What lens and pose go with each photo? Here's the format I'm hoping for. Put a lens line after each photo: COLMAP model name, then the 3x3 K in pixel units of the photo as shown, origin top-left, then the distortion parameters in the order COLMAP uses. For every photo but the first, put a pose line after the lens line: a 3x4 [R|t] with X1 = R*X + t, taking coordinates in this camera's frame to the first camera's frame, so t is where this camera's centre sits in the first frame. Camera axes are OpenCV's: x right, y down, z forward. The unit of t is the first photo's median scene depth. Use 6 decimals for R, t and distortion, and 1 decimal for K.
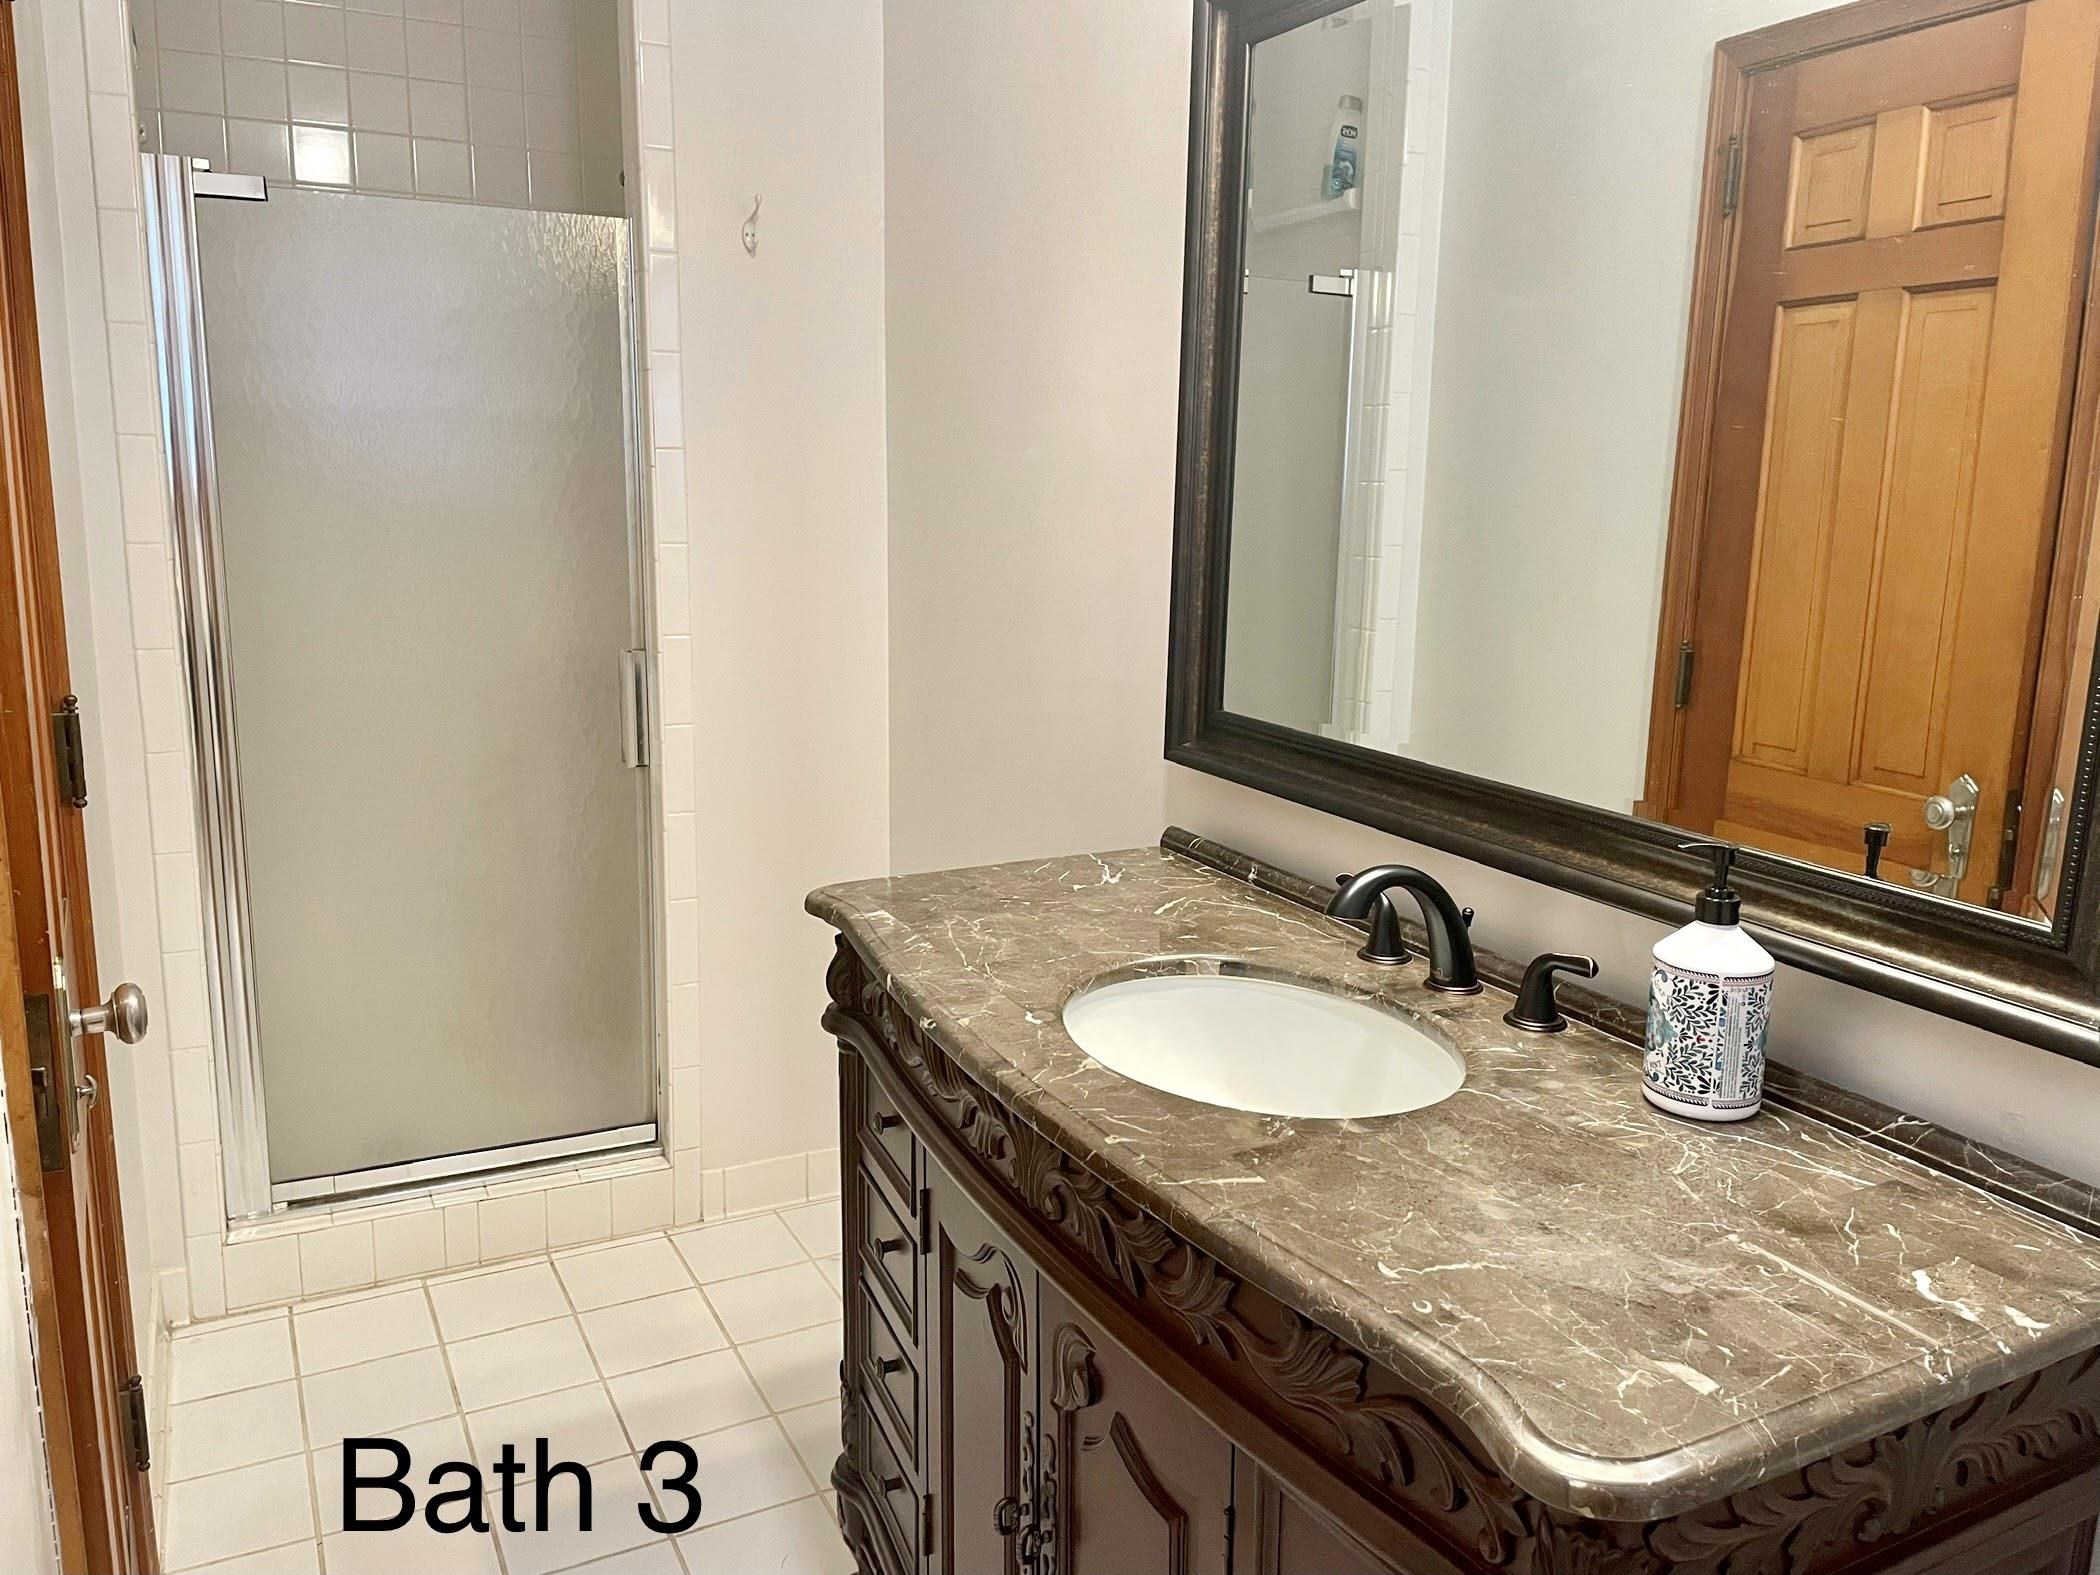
lens RADIAL K [[1573.9, 0, 1051.9], [0, 1573.9, 779.7], [0, 0, 1]] dist [0.068851, -0.097455]
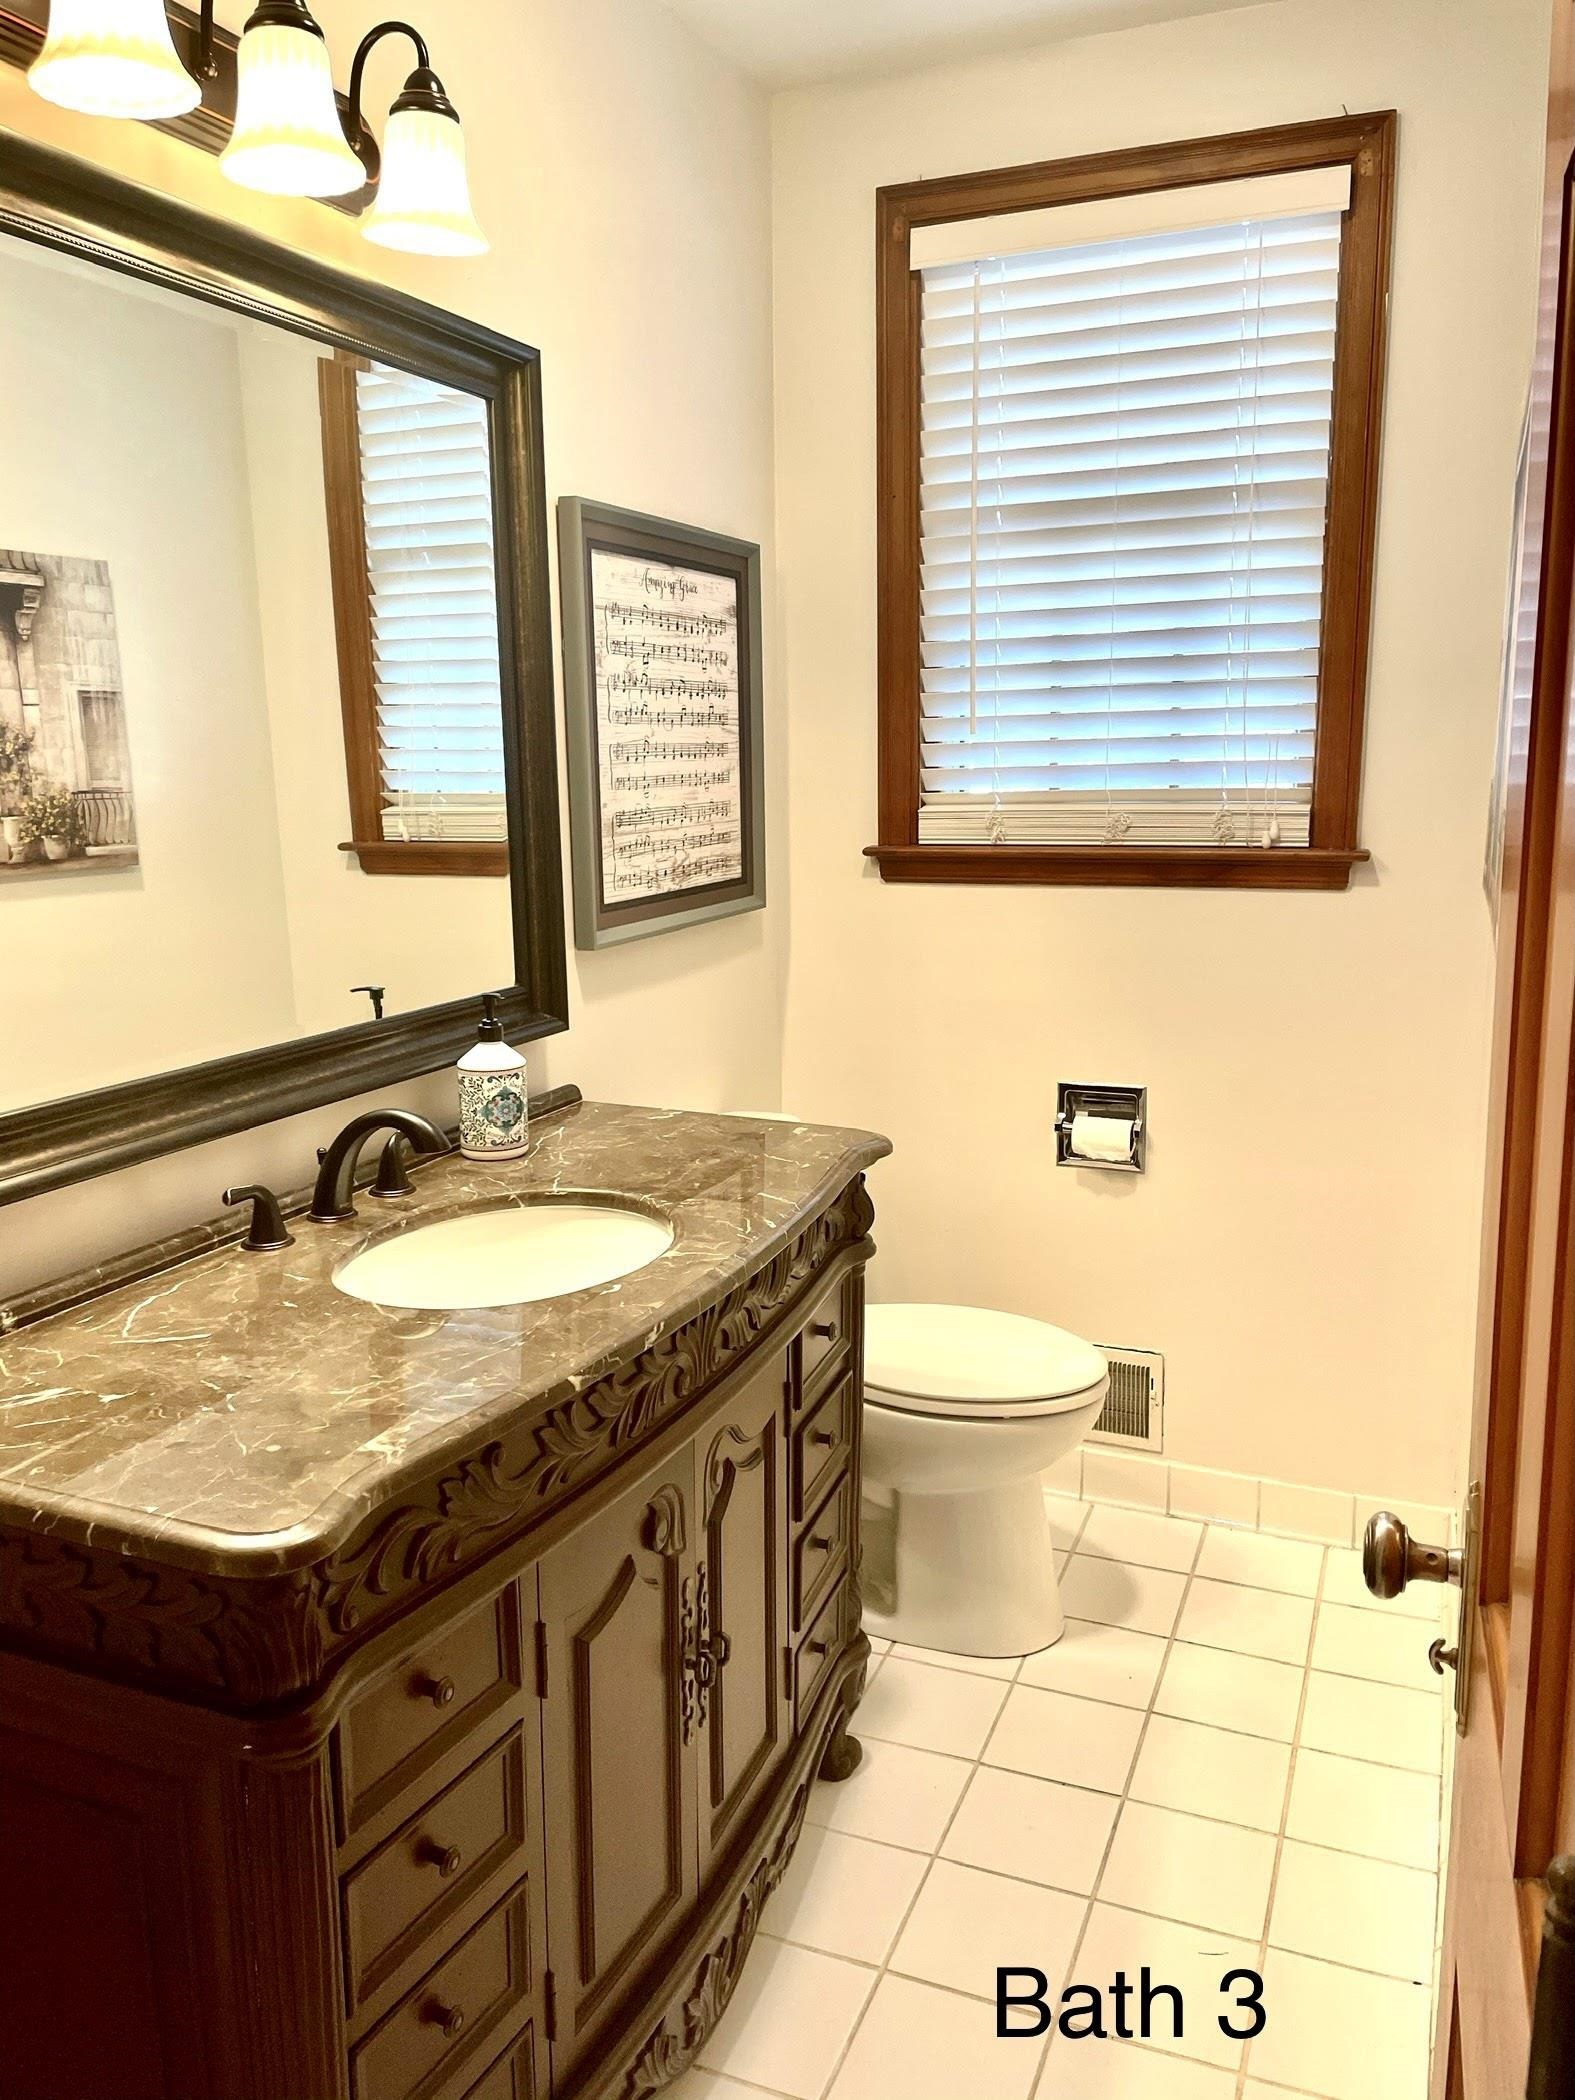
lens RADIAL K [[1573.9, 0, 784.8], [0, 1573.9, 1045.6], [0, 0, 1]] dist [0.068851, -0.097455]
pose [[-0.657276, -0.141608, 0.740227, -0.700240], [0.142070, 0.941299, 0.306223, -0.257370], [-0.740138, 0.306437, -0.598575, 1.228499]]
